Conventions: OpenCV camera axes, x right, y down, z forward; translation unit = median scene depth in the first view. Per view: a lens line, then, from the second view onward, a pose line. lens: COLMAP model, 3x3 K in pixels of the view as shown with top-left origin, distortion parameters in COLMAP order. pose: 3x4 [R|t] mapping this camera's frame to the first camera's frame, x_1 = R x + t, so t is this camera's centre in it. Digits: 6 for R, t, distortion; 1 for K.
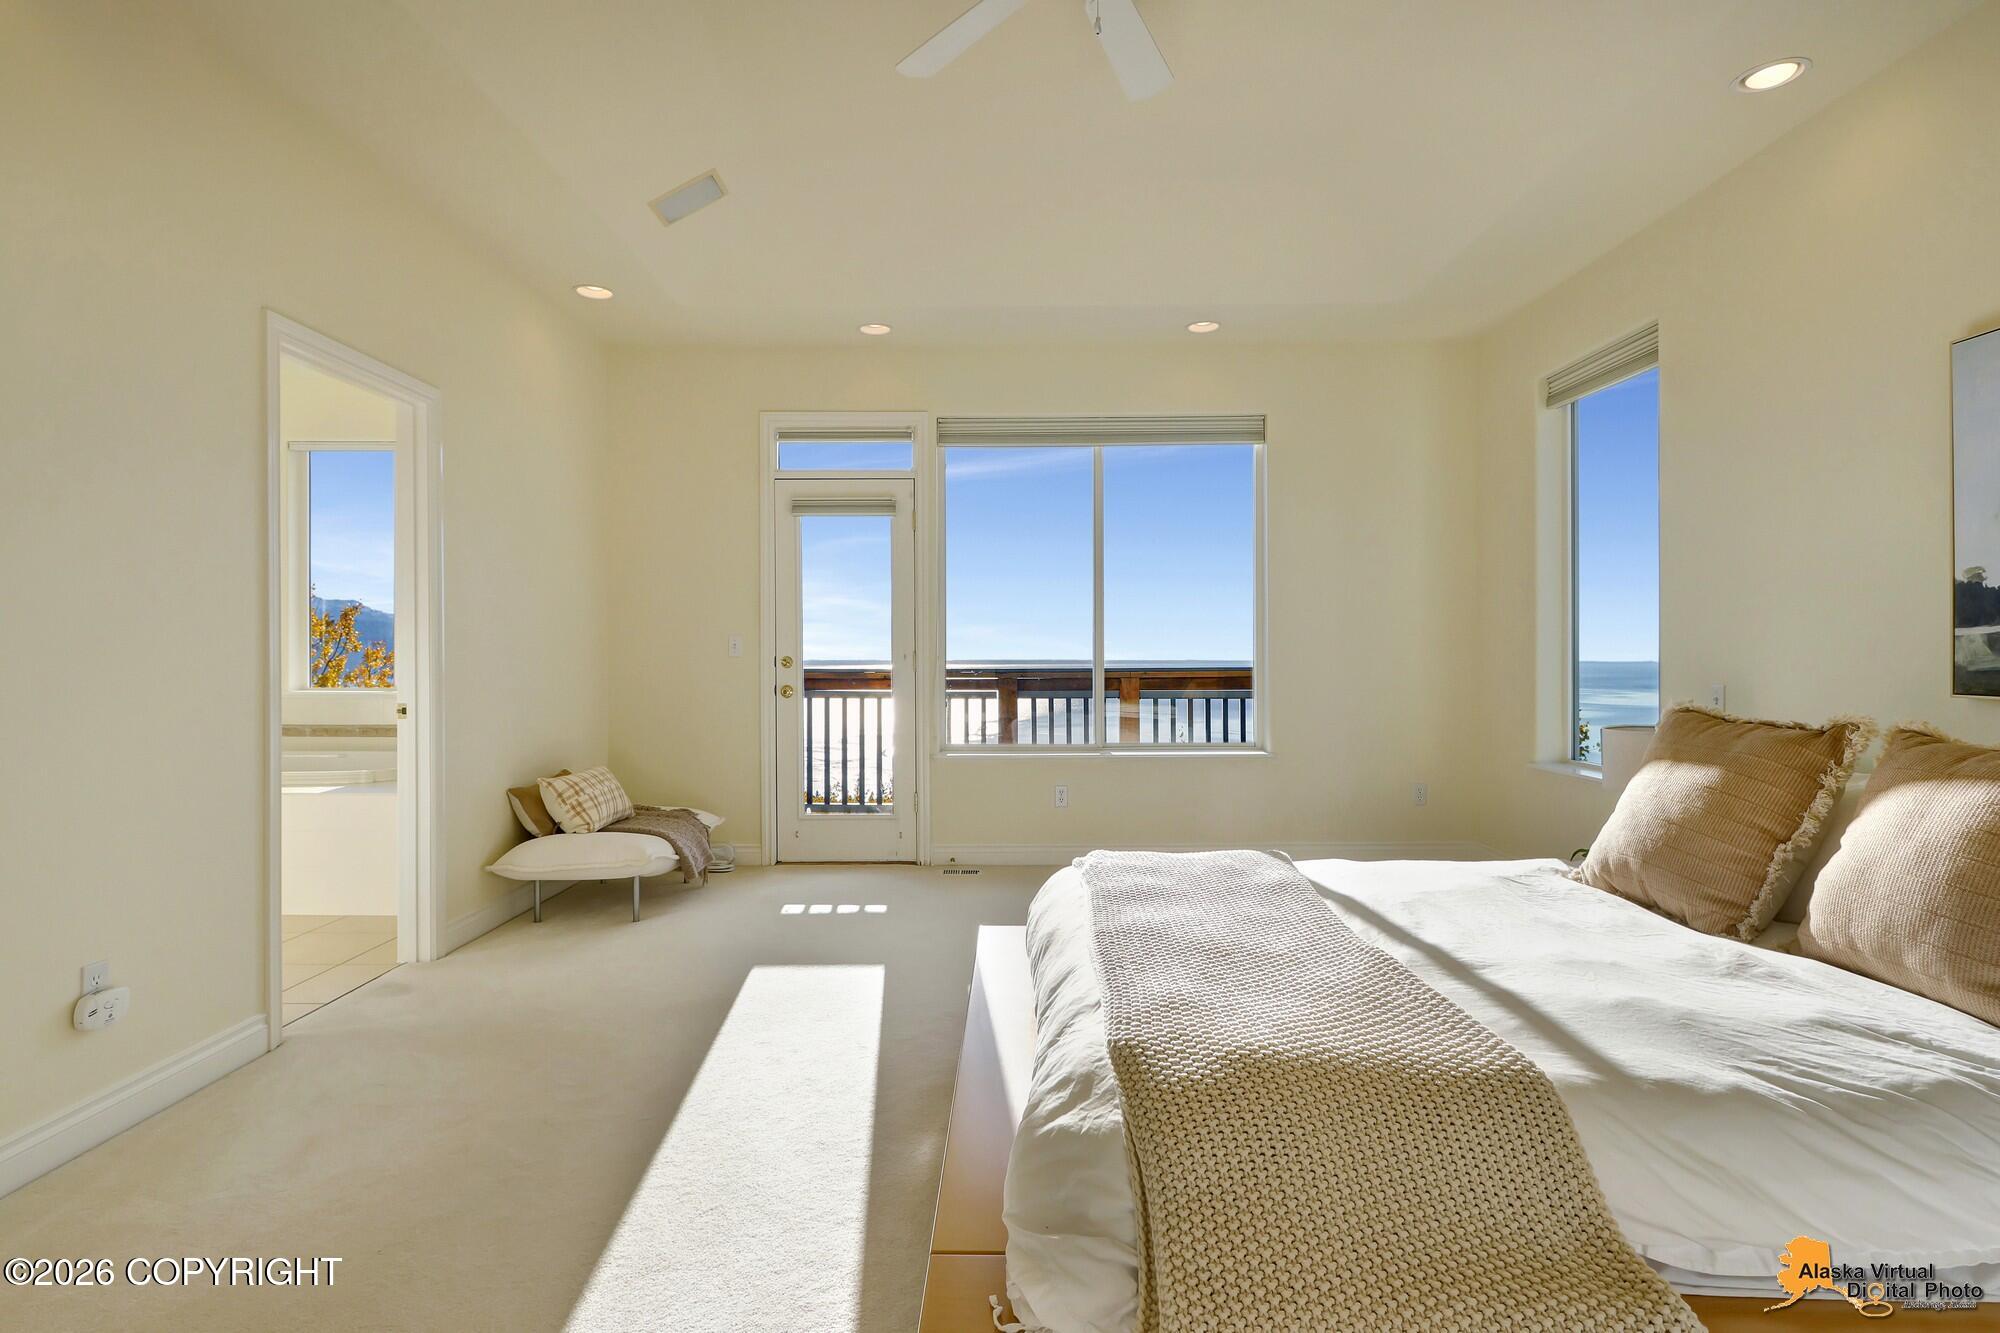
lens RADIAL K [[970.7, 0, 904.6], [0, 970.7, 643.8], [0, 0, 1]] dist [0.019678, -0.000687]
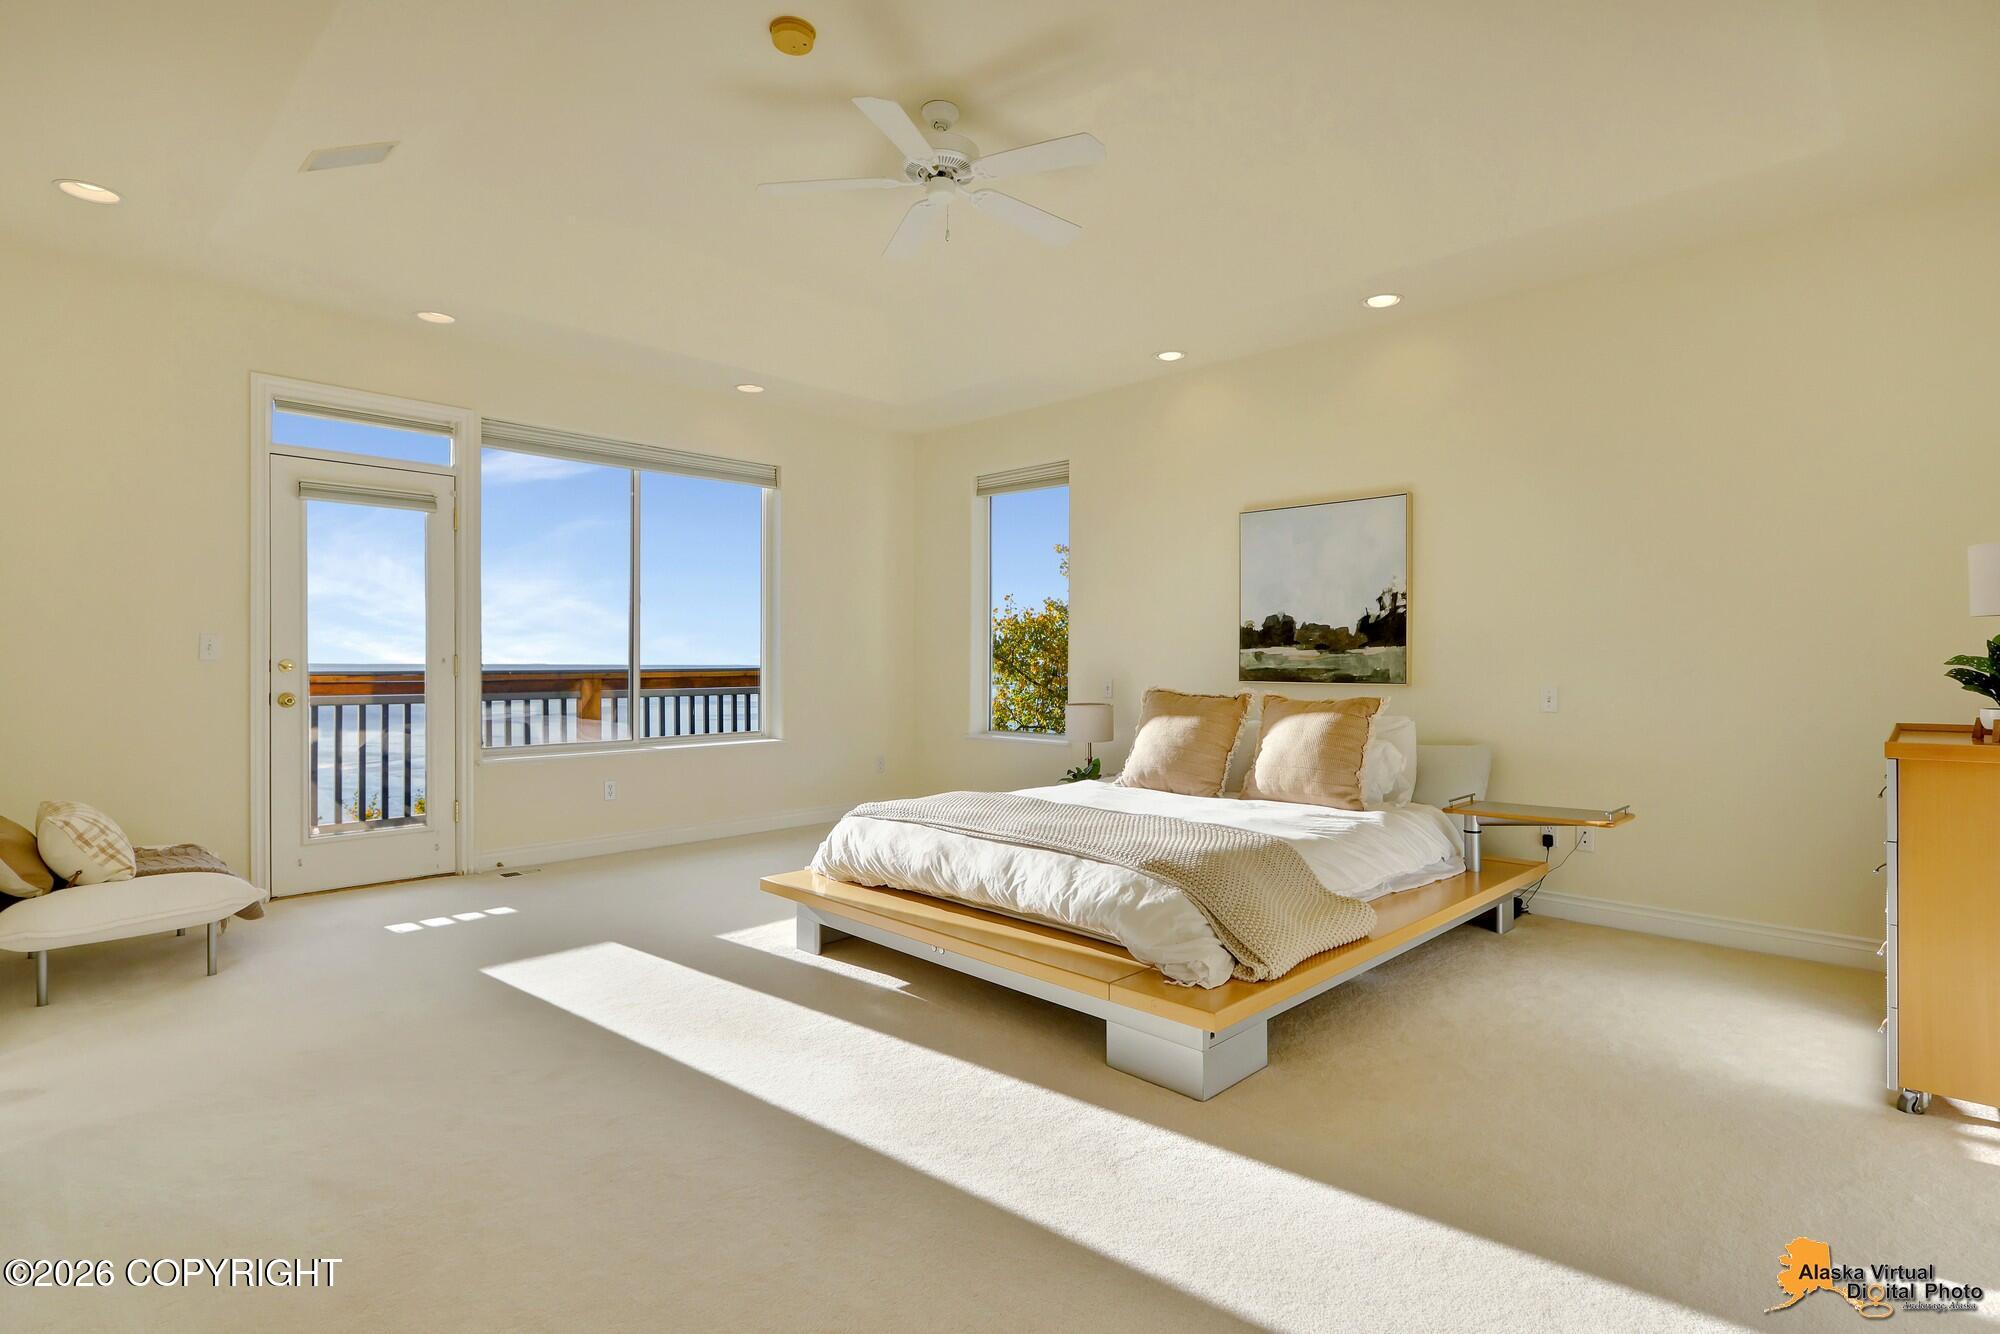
lens RADIAL K [[970.7, 0, 904.6], [0, 970.7, 644.3], [0, 0, 1]] dist [0.019678, -0.000687]
pose [[0.739101, 0.015553, 0.673415, -0.365446], [-0.012772, 0.999877, -0.009075, 0.000662], [-0.673474, -0.001894, 0.739209, -0.022693]]
